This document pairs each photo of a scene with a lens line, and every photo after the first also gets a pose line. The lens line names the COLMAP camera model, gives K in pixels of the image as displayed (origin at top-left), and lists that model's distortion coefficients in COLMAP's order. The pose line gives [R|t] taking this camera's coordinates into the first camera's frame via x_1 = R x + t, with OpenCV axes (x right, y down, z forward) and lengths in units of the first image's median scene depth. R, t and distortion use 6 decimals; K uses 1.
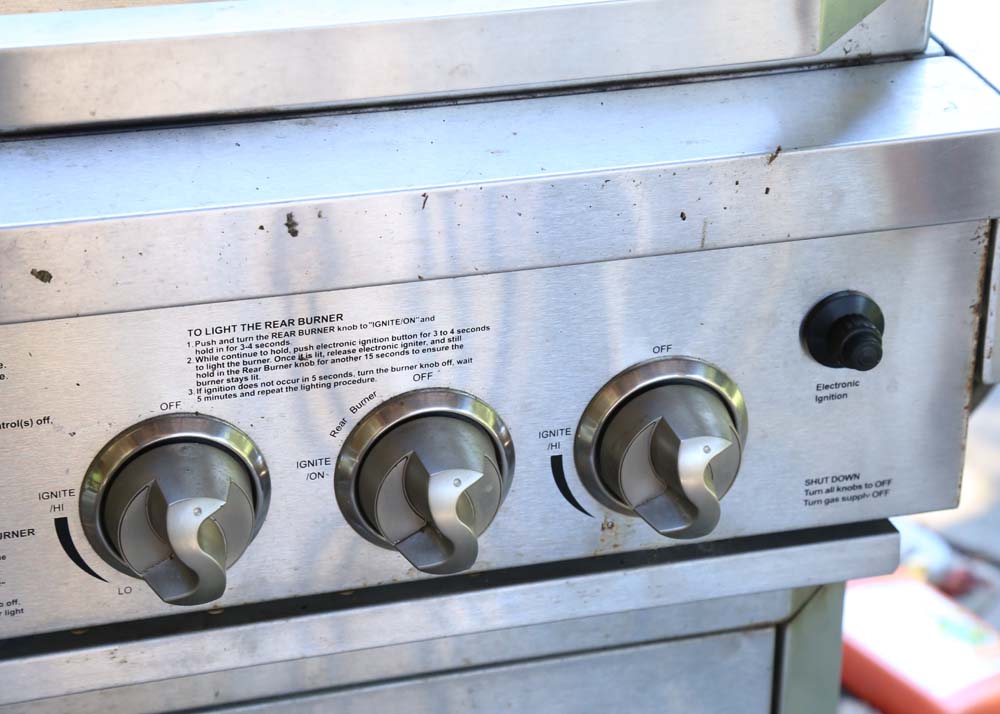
lens RADIAL K [[2805.5, 0, 499.0], [0, 2805.5, 376.9], [0, 0, 1]] dist [0.475363, 0.000000]
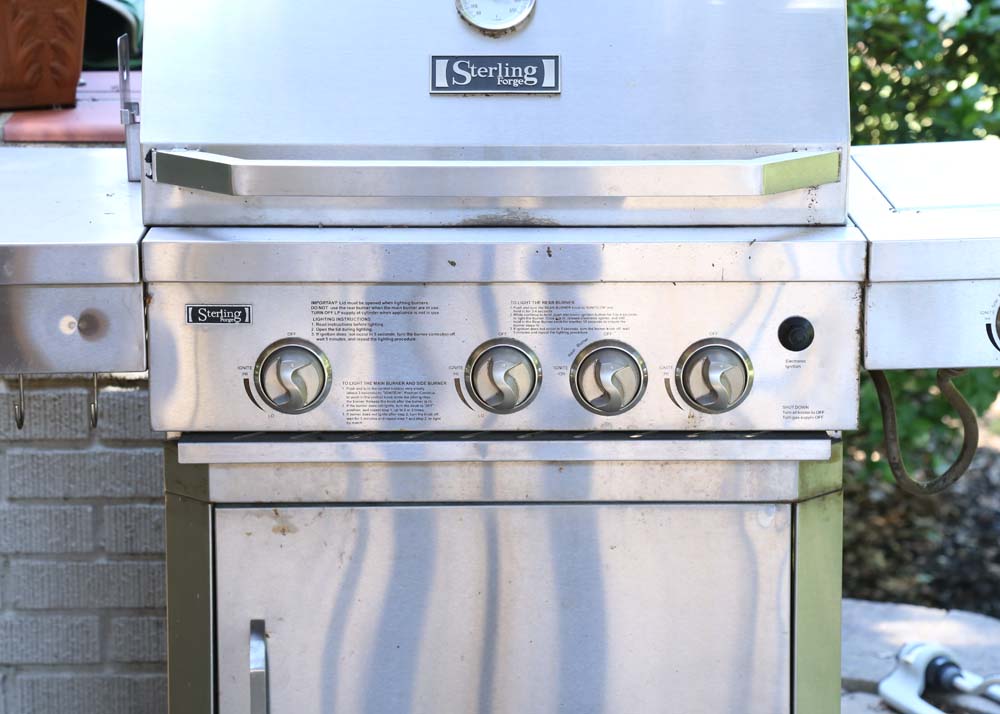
lens RADIAL K [[2805.5, 0, 478.8], [0, 2805.5, 363.3], [0, 0, 1]] dist [0.475363, 0.000000]
pose [[0.961327, 0.043366, -0.271975, 0.518339], [-0.113341, 0.962319, -0.247174, 0.627270], [0.251007, 0.268441, 0.930019, -1.247682]]
